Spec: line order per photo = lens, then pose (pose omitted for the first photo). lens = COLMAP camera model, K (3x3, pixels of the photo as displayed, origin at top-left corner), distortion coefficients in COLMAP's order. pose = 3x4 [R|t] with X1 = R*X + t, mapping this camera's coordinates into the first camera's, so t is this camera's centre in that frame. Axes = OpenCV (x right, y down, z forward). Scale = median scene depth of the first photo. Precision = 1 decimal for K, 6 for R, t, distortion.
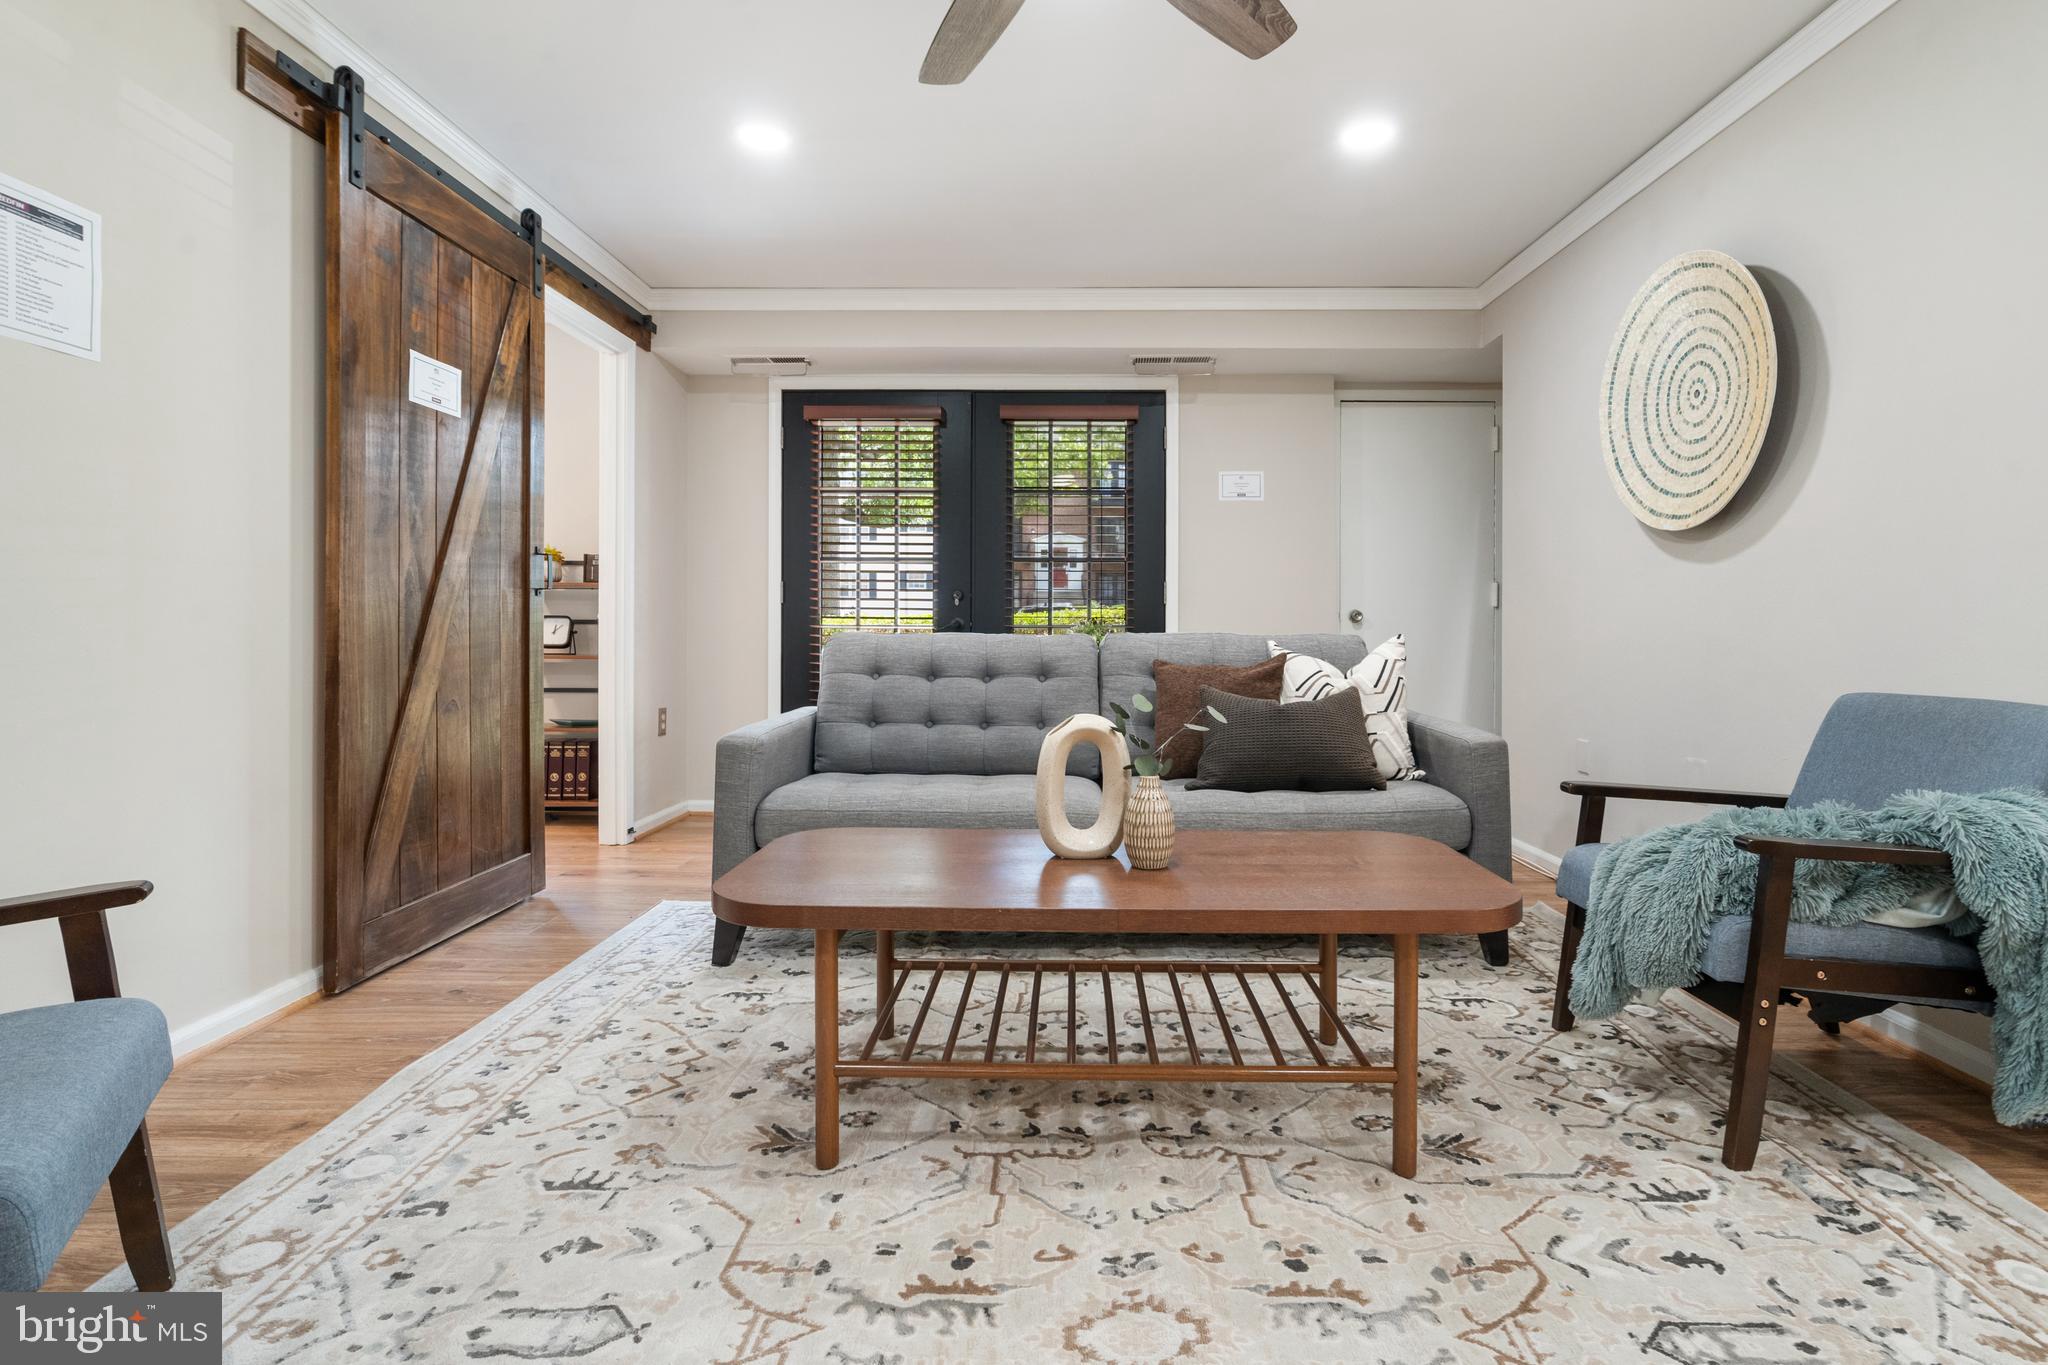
lens RADIAL K [[959.2, 0, 1052.6], [0, 959.2, 627.6], [0, 0, 1]] dist [-0.004150, 0.001602]
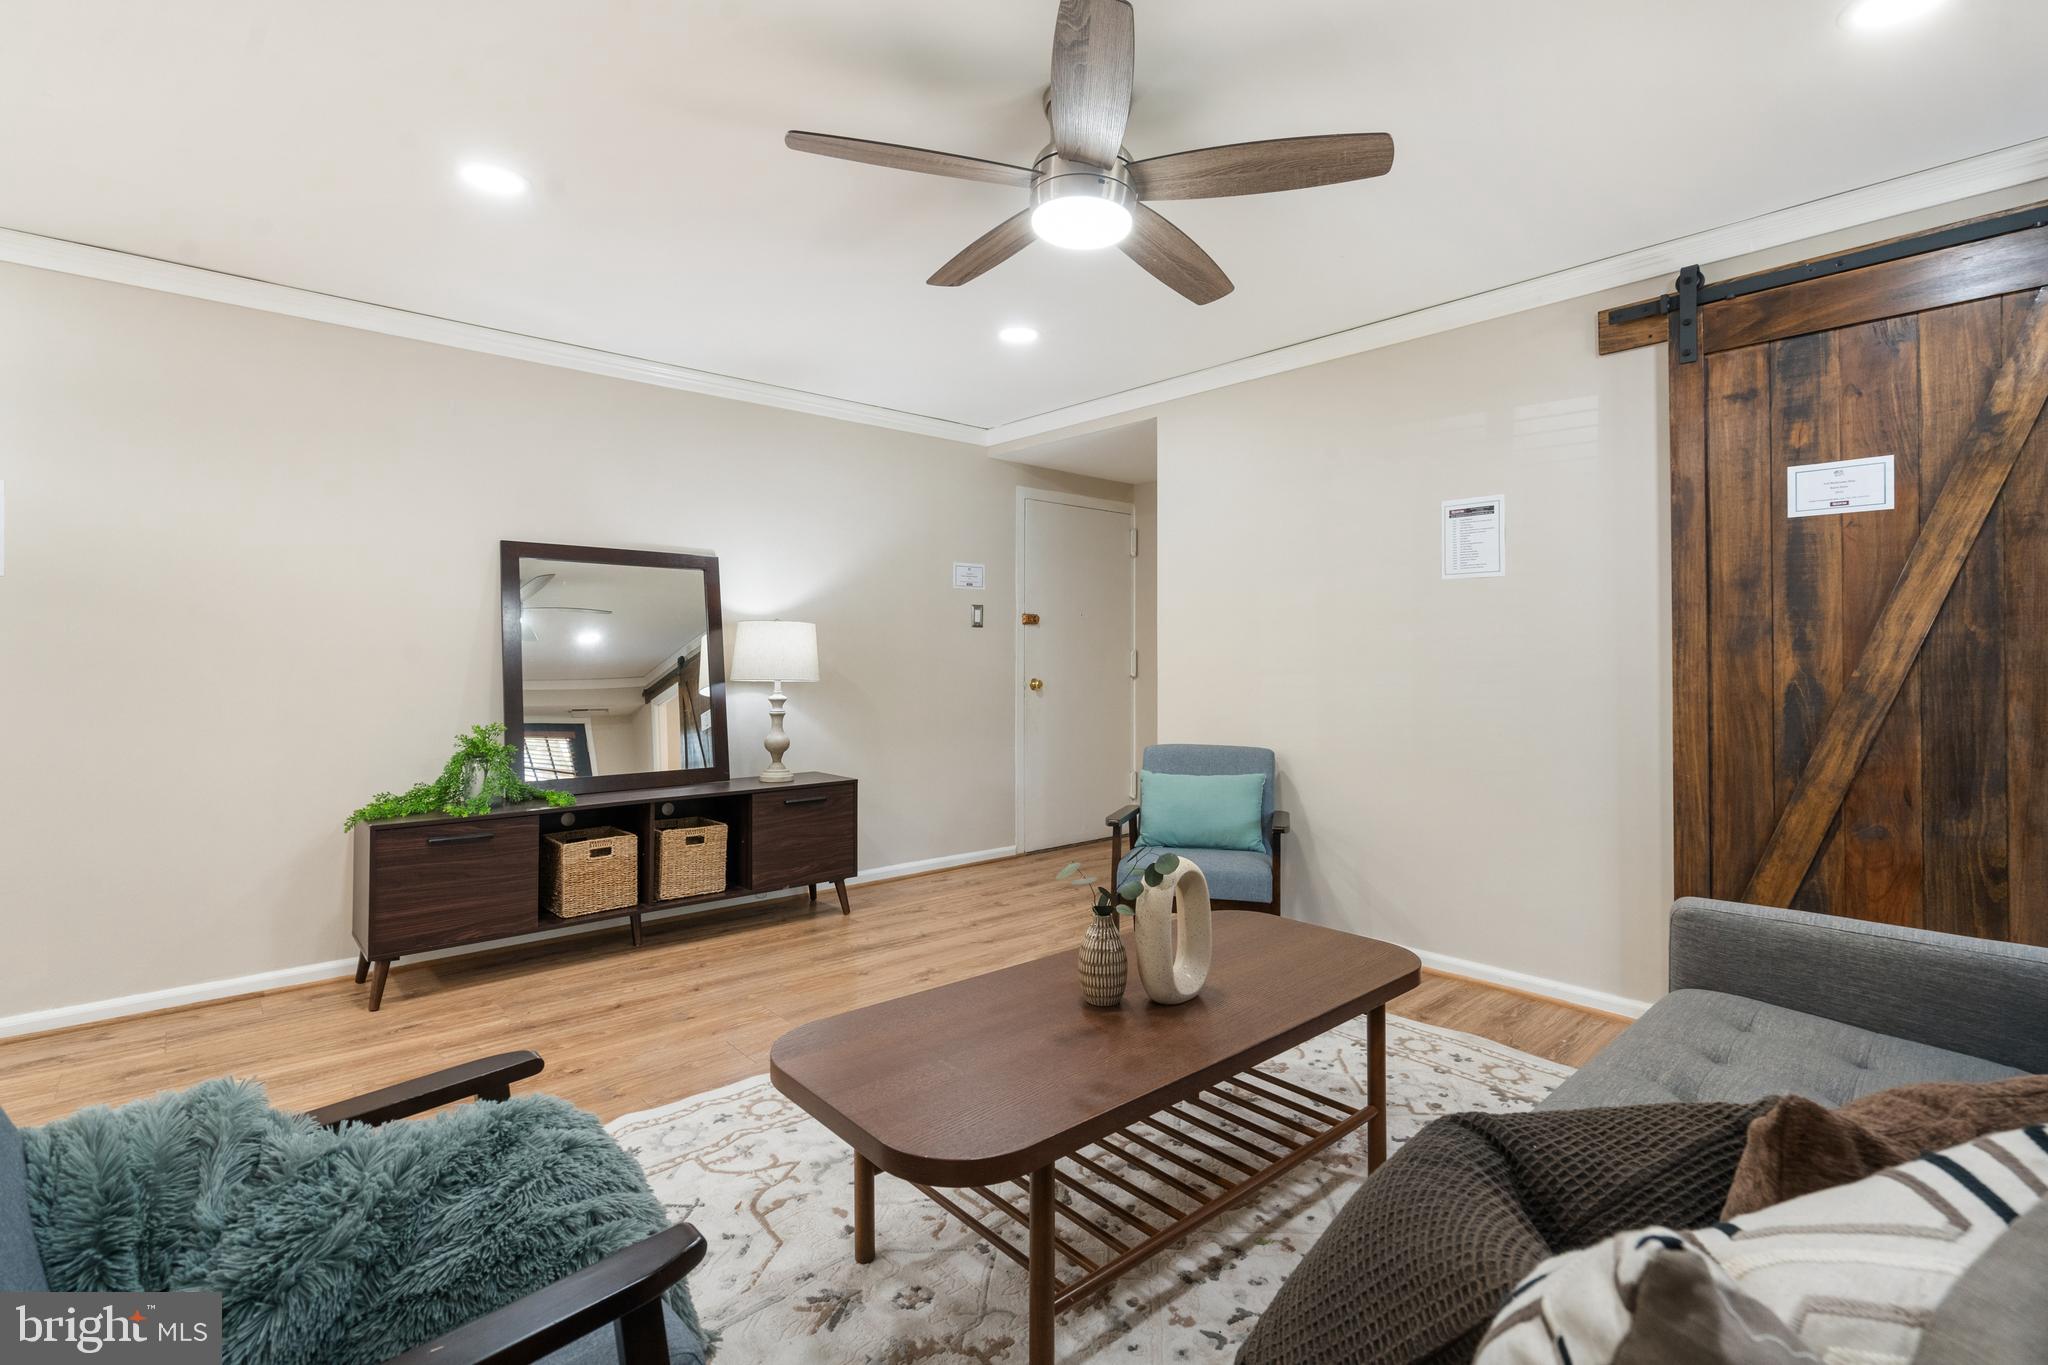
lens RADIAL K [[944.8, 0, 1022.1], [0, 944.8, 646.9], [0, 0, 1]] dist [-0.003330, 0.000407]
pose [[-0.741136, -0.008924, -0.671296, 0.624745], [-0.002469, 0.999941, -0.010566, -0.090284], [0.671351, -0.006173, -0.741114, 1.240009]]
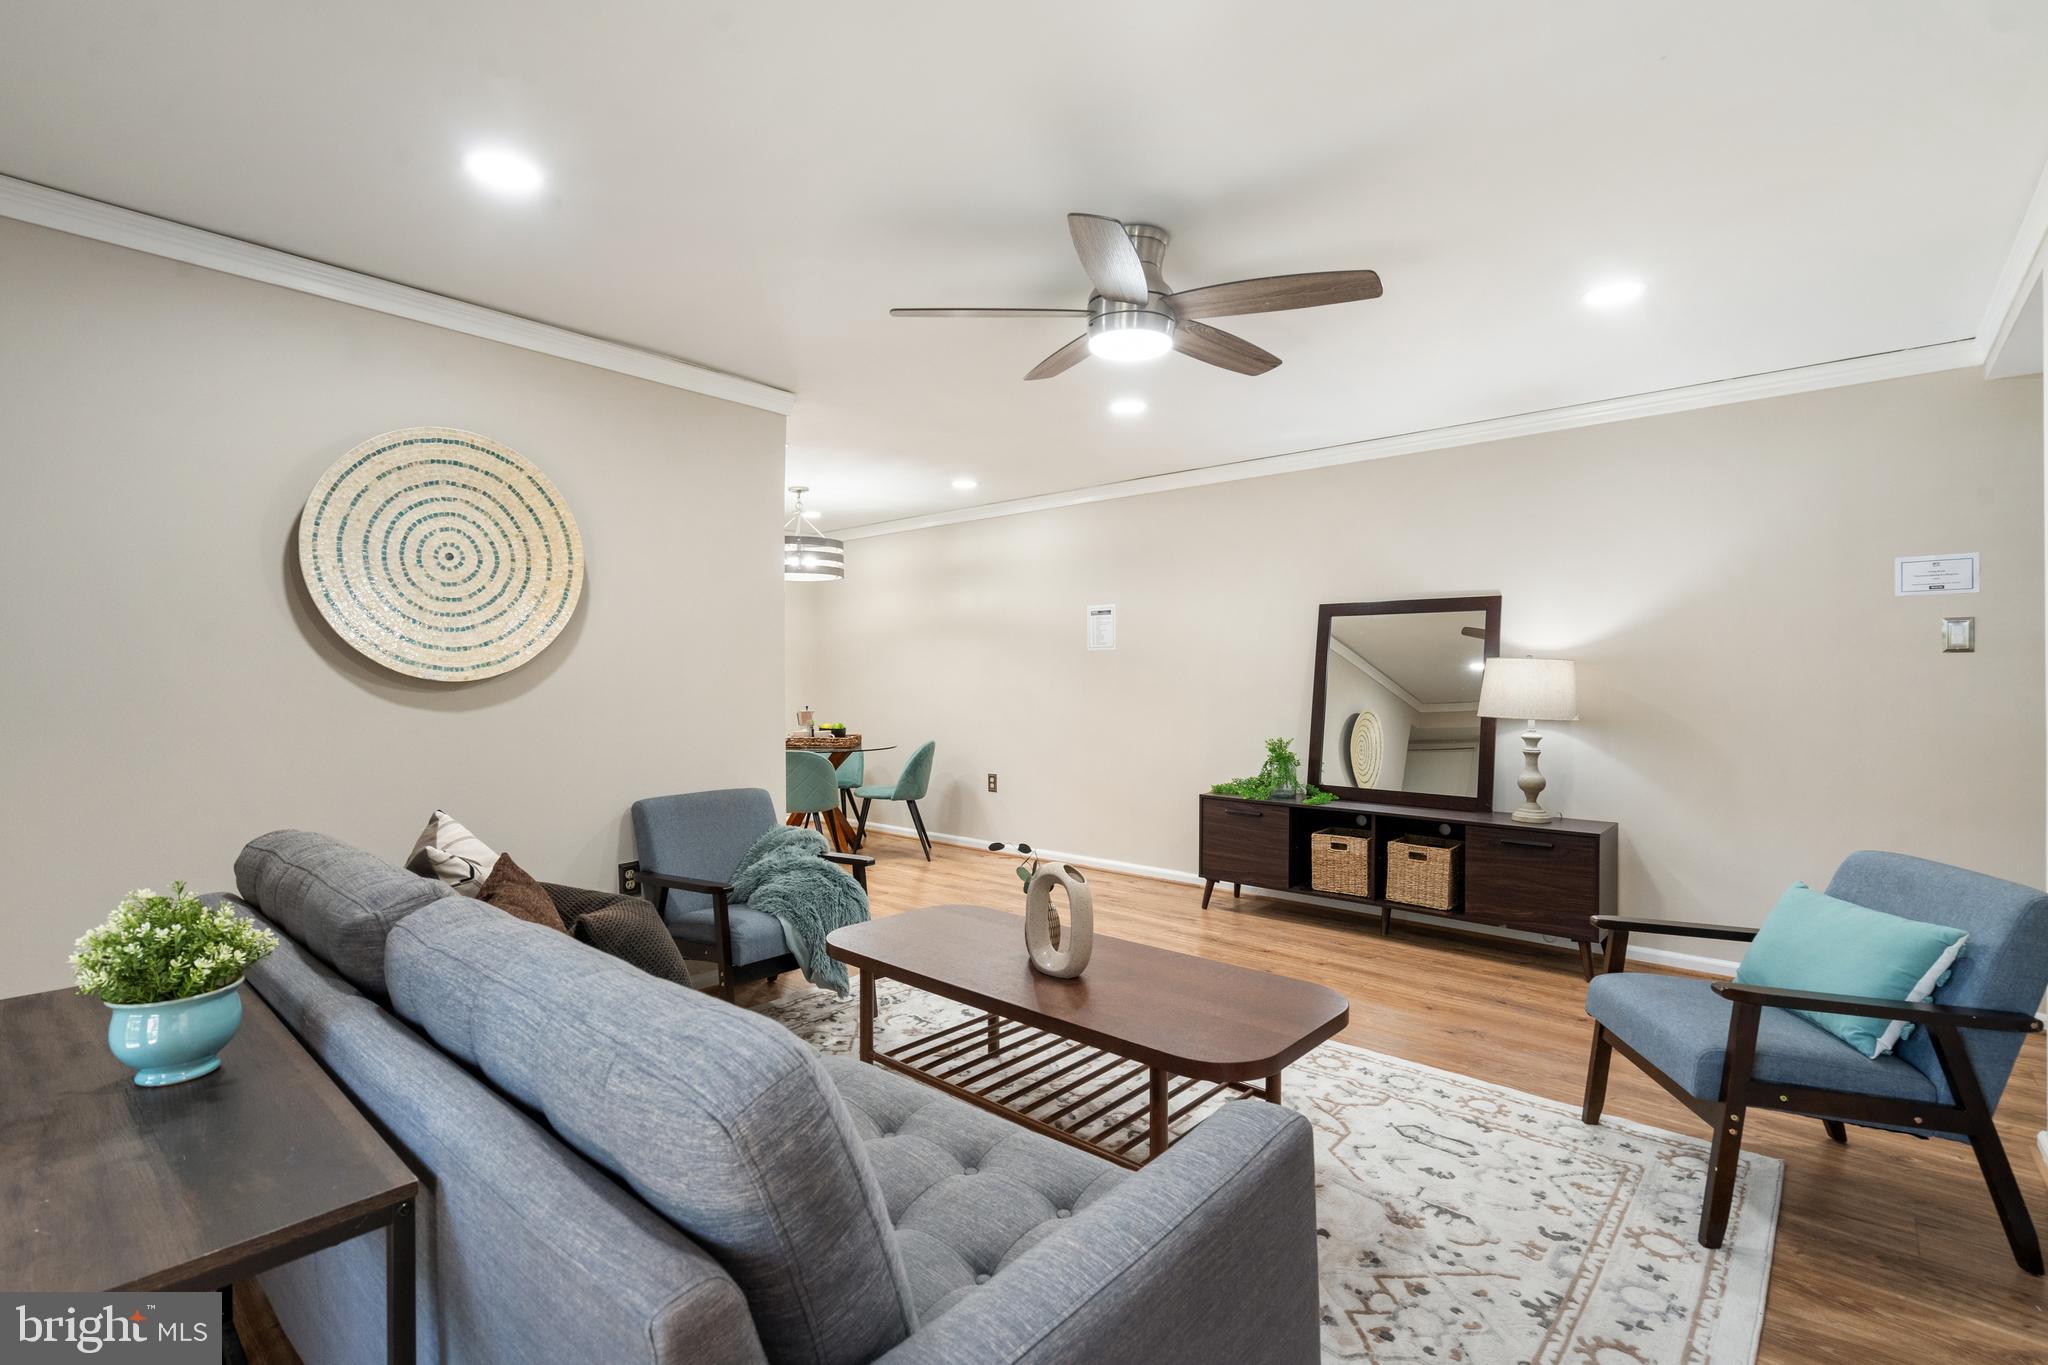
lens RADIAL K [[934.4, 0, 1024.0], [0, 934.4, 682.5], [0, 0, 1]] dist [-0.001731, 0.001205]
pose [[-0.756863, -0.006939, 0.653537, -0.563953], [-0.002064, 0.999964, 0.008227, -0.120547], [-0.653570, 0.004878, -0.756850, 1.498452]]
